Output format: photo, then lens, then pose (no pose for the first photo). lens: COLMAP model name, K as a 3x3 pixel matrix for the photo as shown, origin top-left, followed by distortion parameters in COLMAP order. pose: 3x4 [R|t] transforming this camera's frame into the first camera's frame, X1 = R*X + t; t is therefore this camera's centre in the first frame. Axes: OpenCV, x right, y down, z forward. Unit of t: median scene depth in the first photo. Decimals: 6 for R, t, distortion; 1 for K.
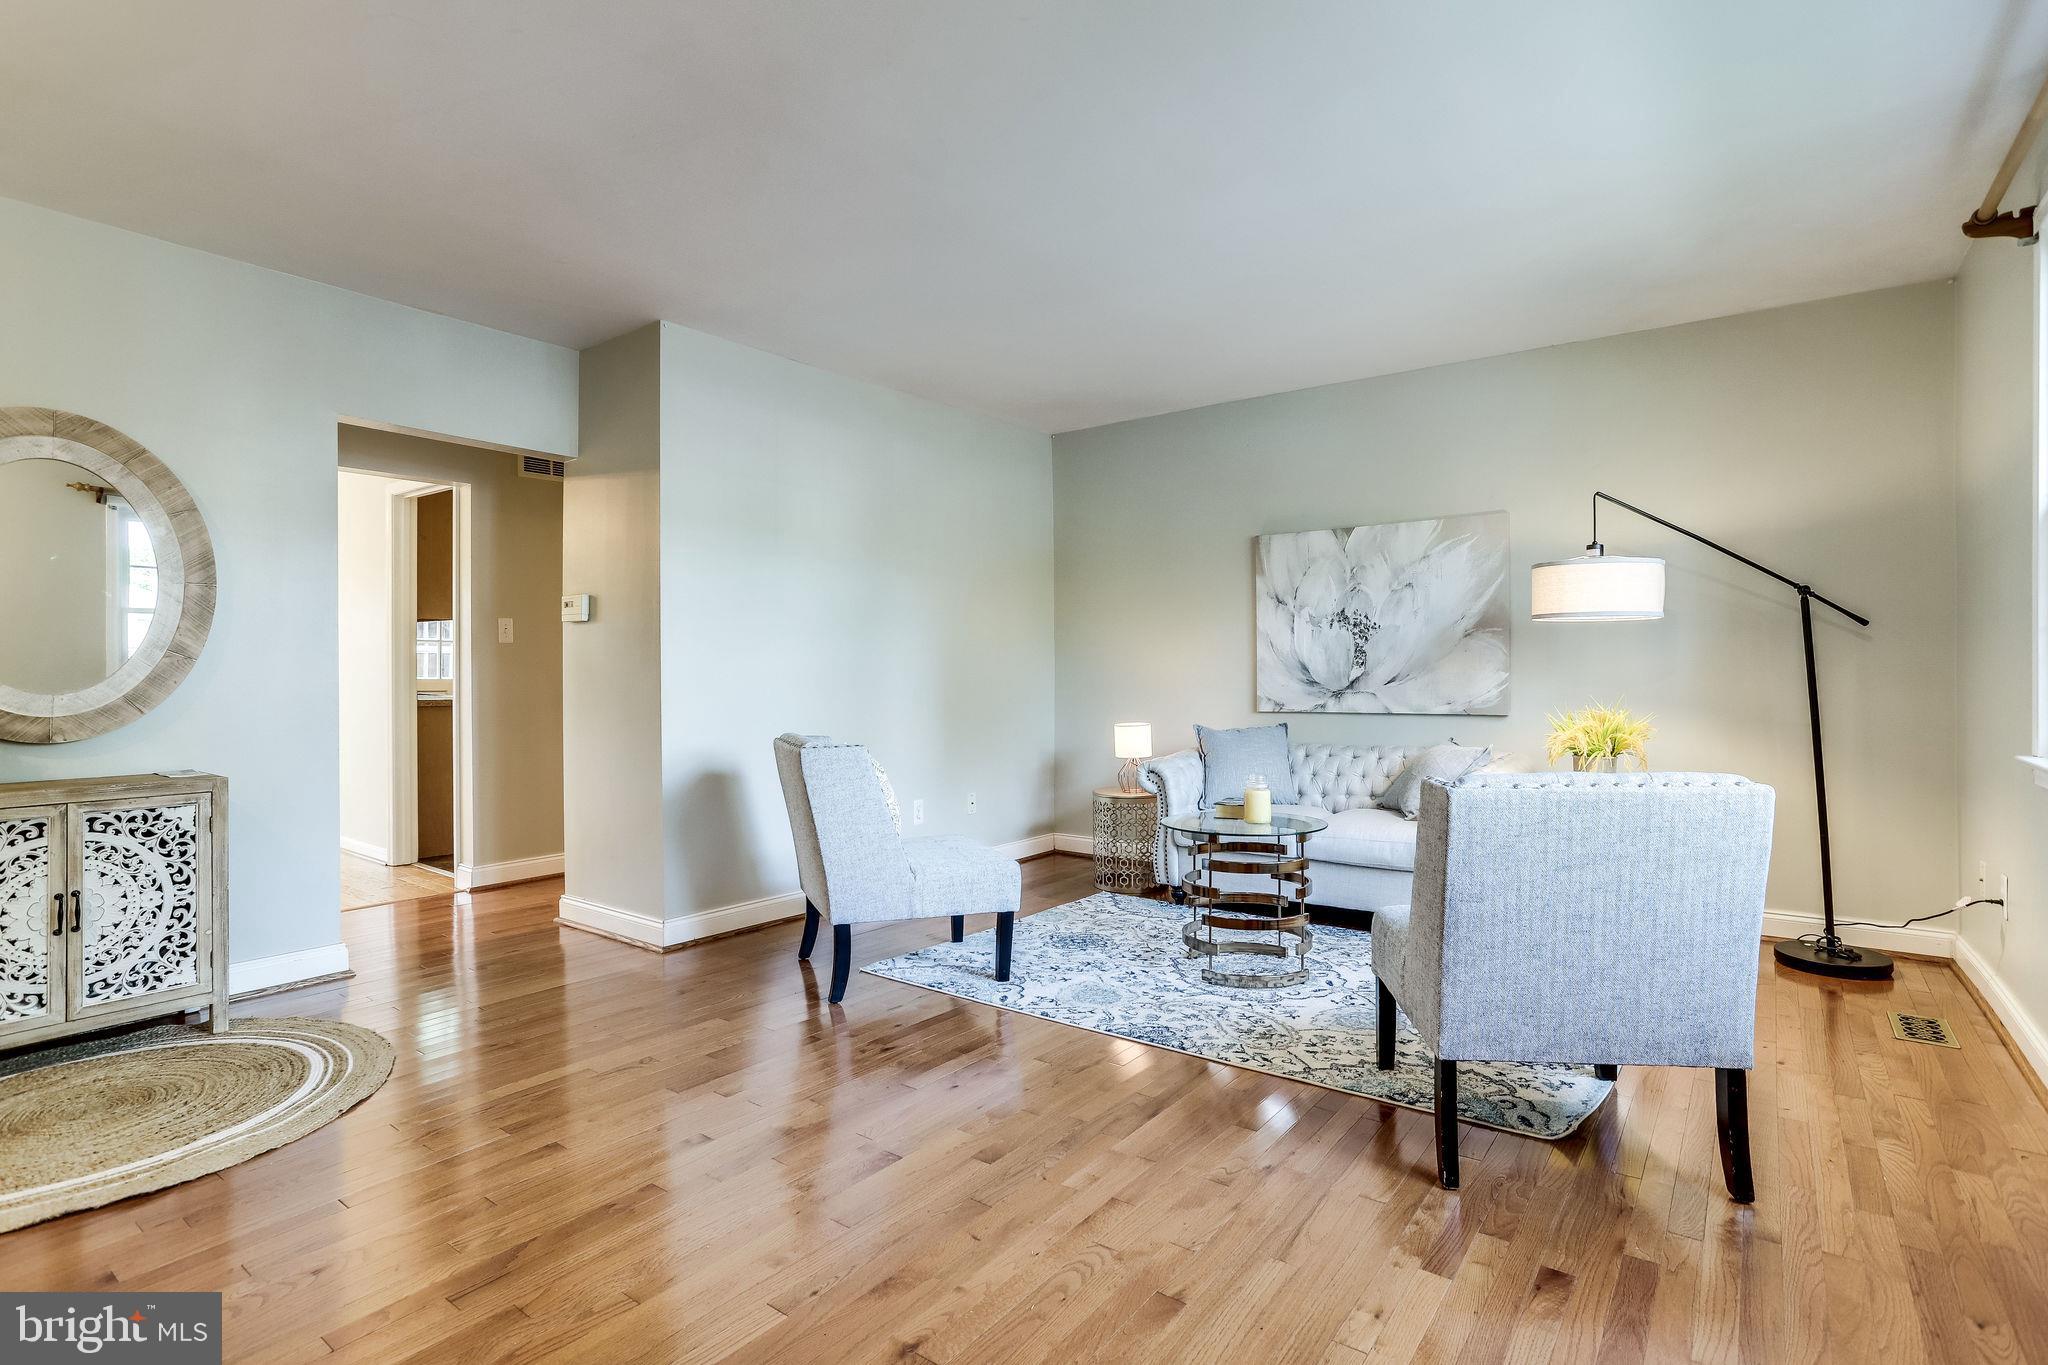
lens RADIAL K [[995.8, 0, 1022.0], [0, 995.8, 677.8], [0, 0, 1]] dist [-0.030977, 0.011118]
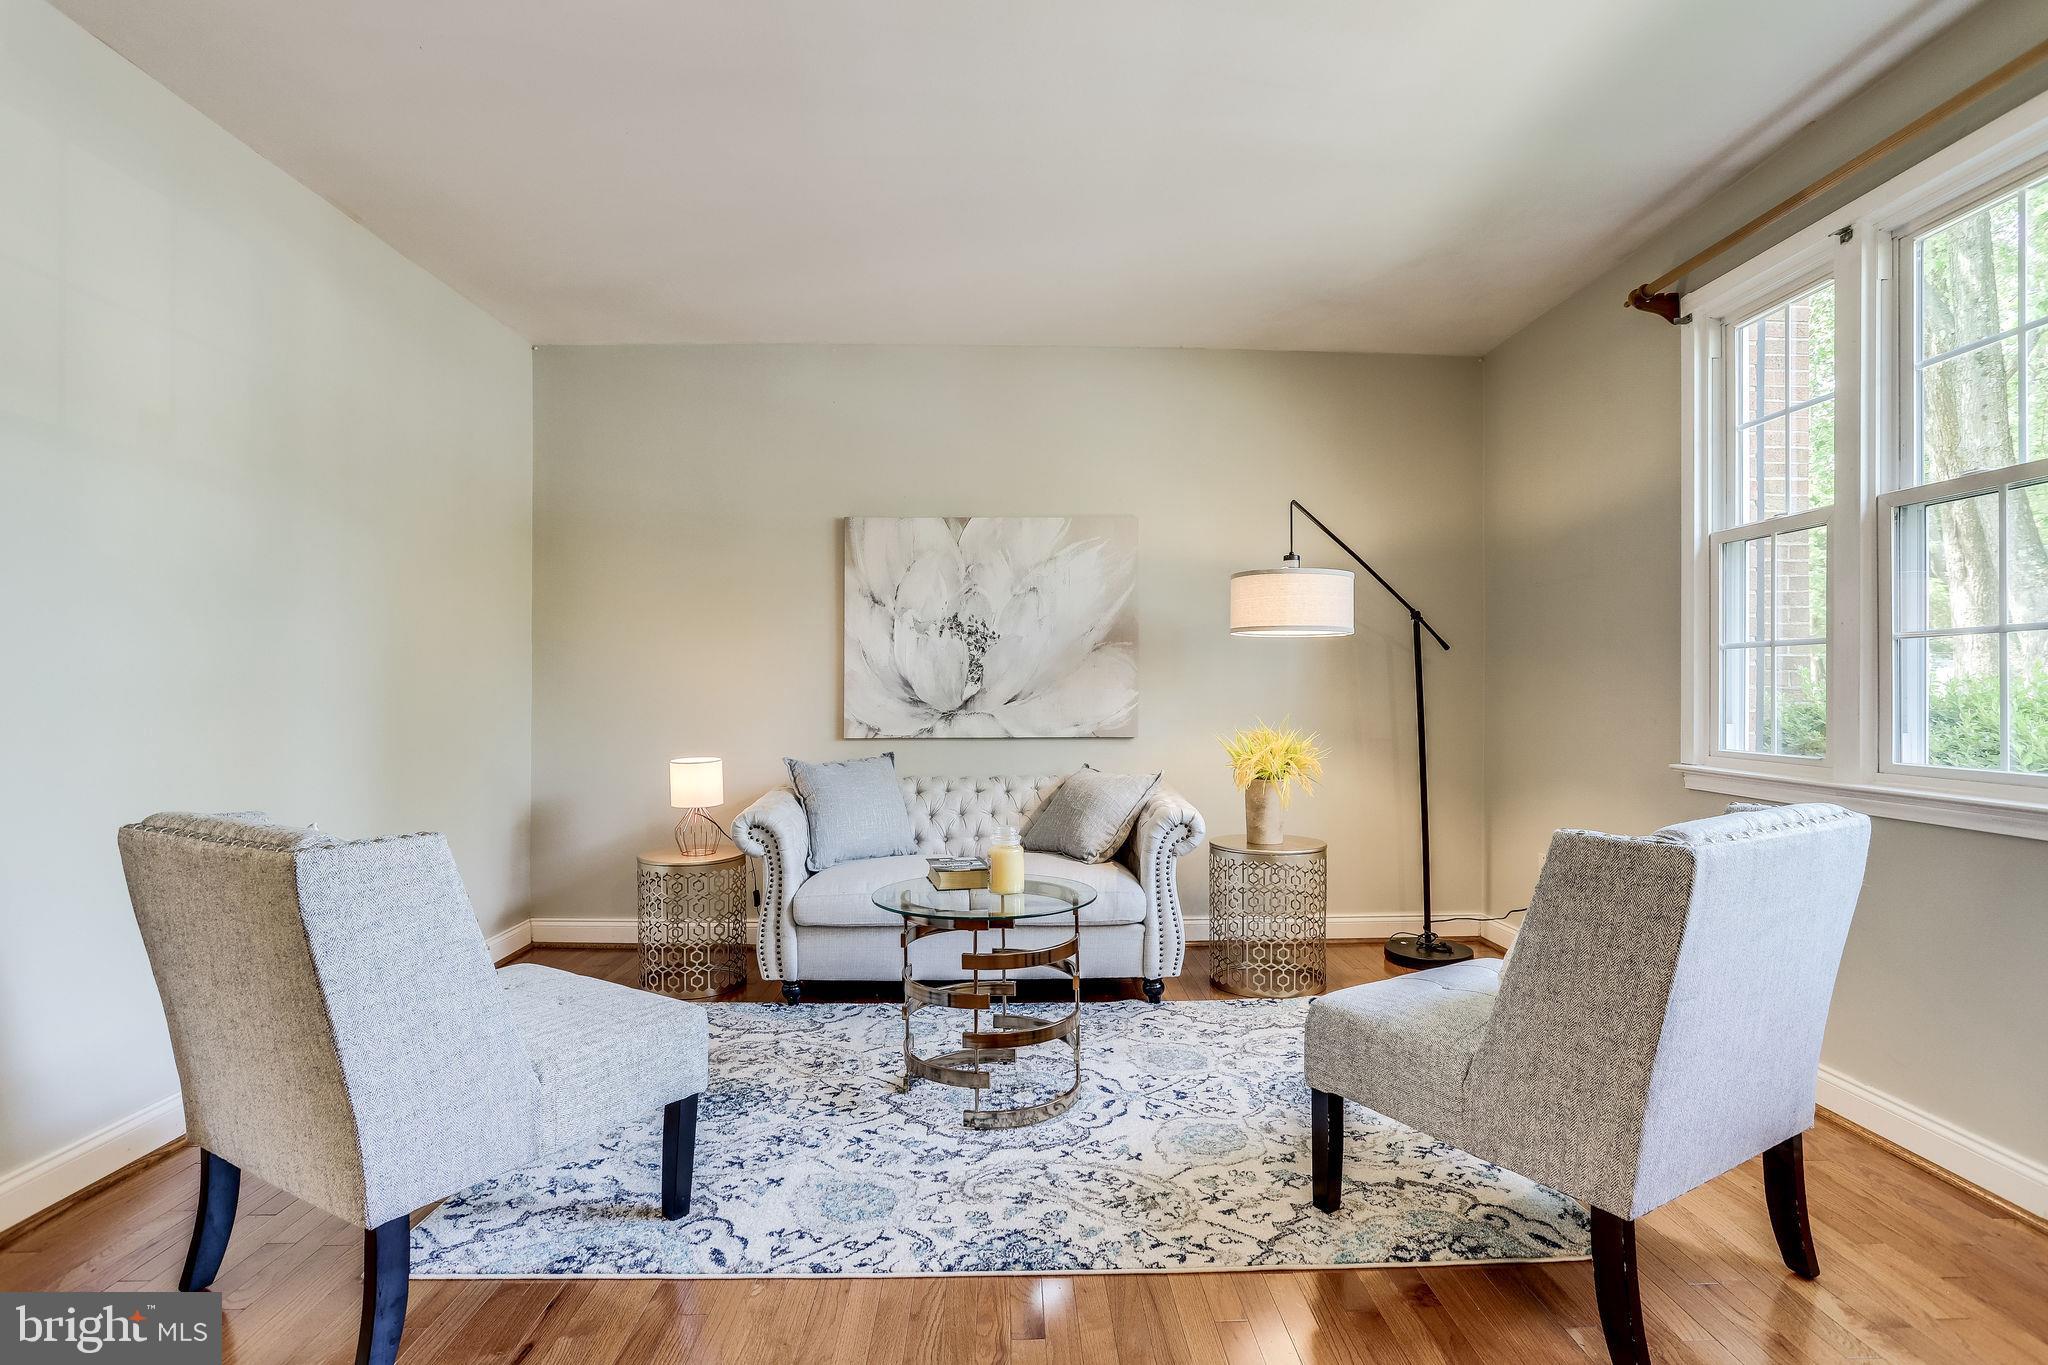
lens RADIAL K [[1002.3, 0, 1025.4], [0, 1002.3, 693.5], [0, 0, 1]] dist [-0.058132, 0.034173]
pose [[0.781082, 0.004517, 0.624413, -0.216744], [-0.002145, 0.999987, -0.004551, 0.002262], [-0.624425, 0.002216, 0.781081, 0.415047]]
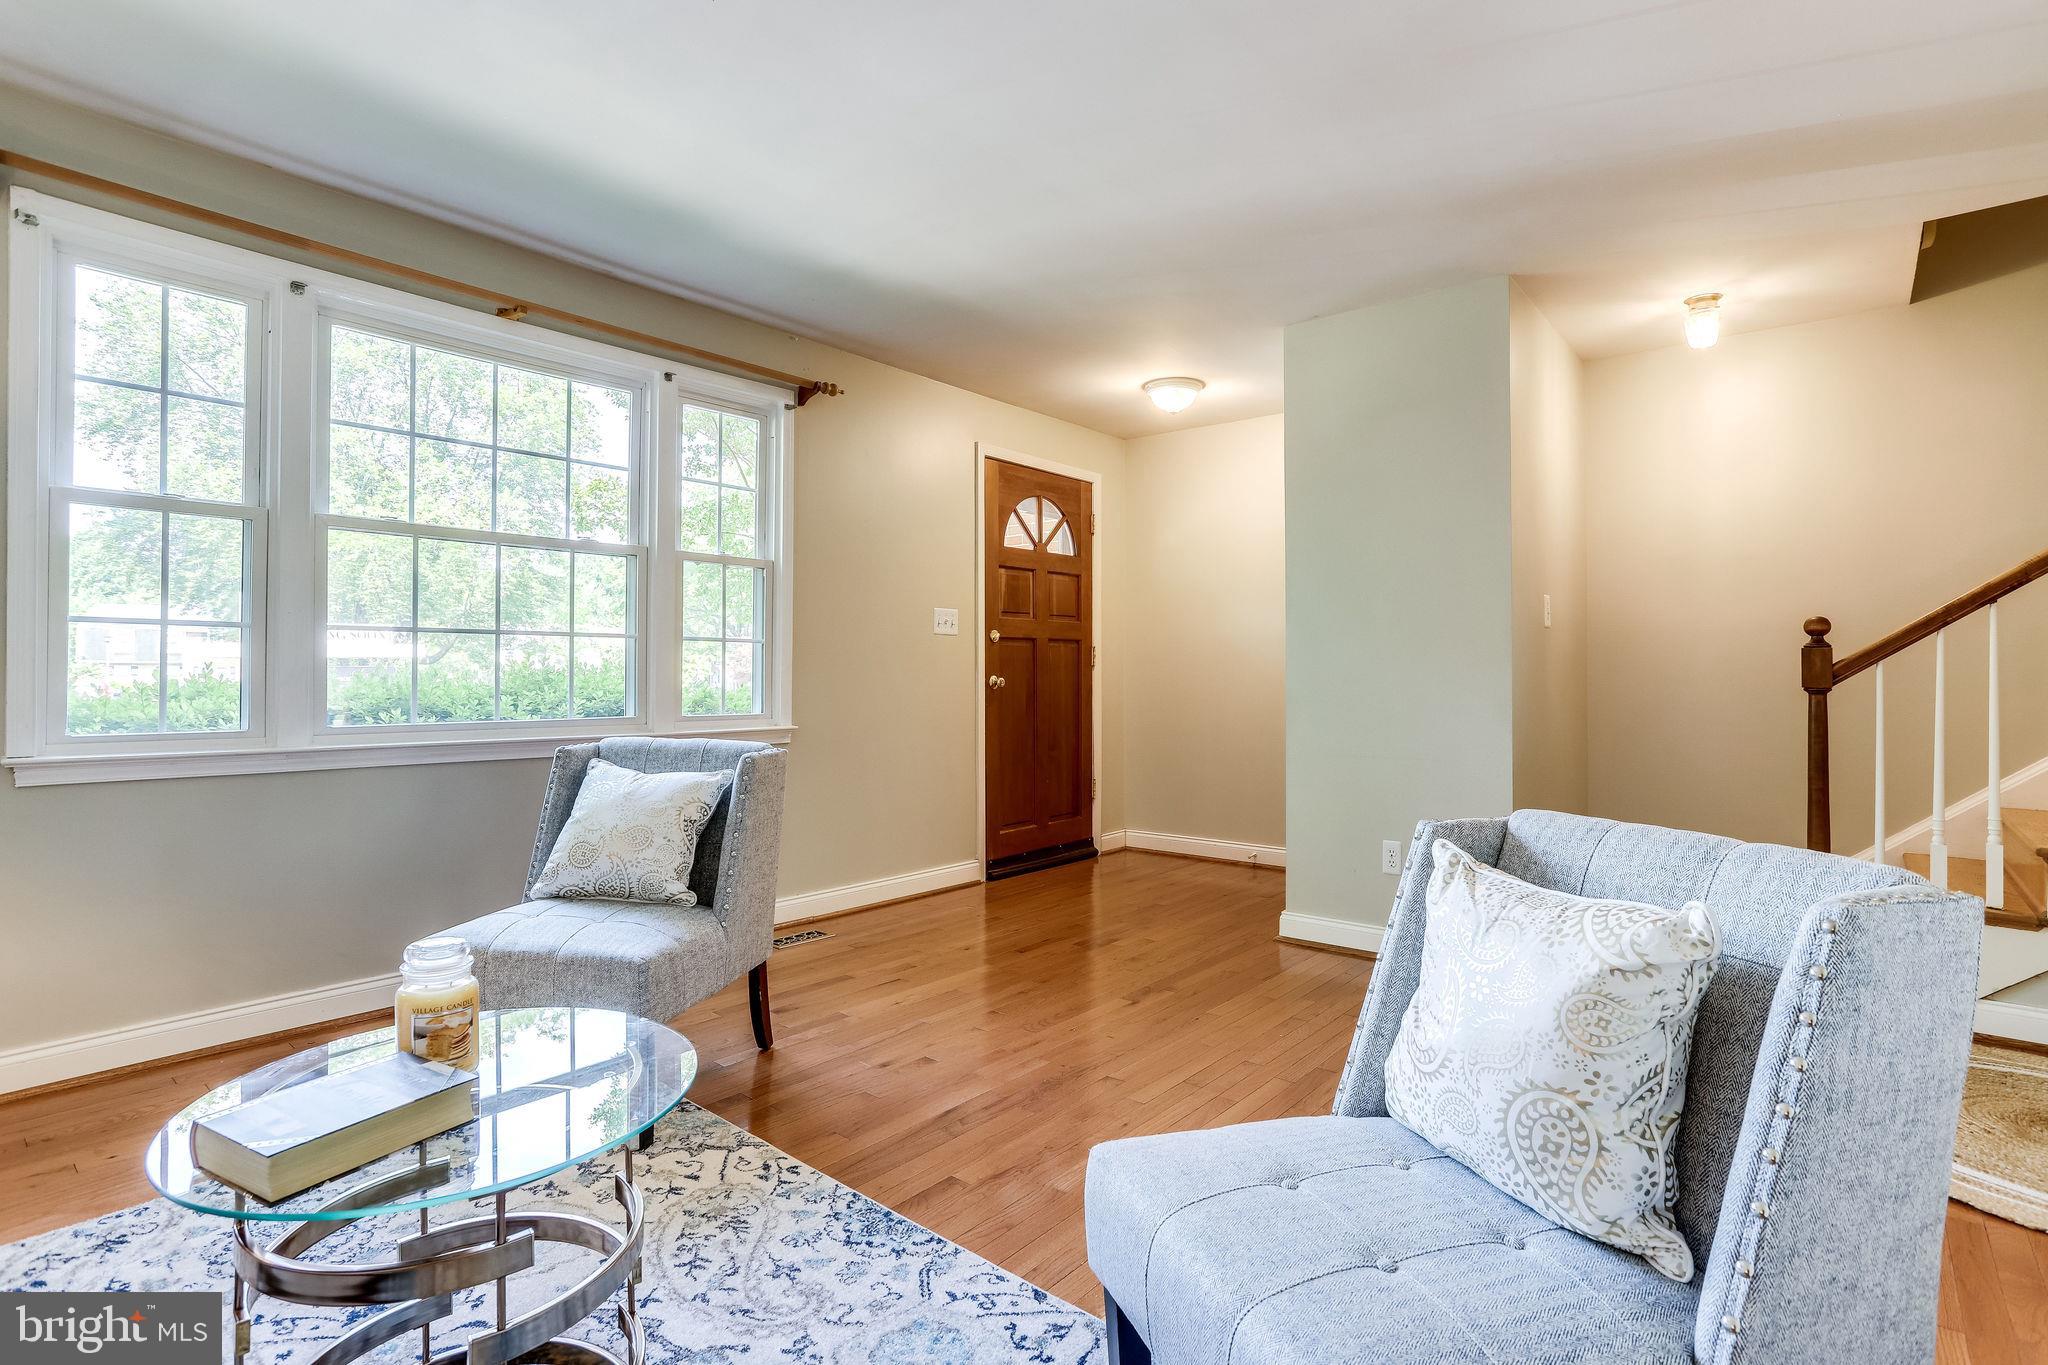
lens RADIAL K [[995.8, 0, 1022.0], [0, 995.8, 677.8], [0, 0, 1]] dist [-0.030977, 0.011118]
pose [[-0.998765, -0.003695, 0.049551, 0.006119], [-0.003333, 0.999967, 0.007373, -0.005037], [-0.049576, 0.007199, -0.998744, 1.360730]]
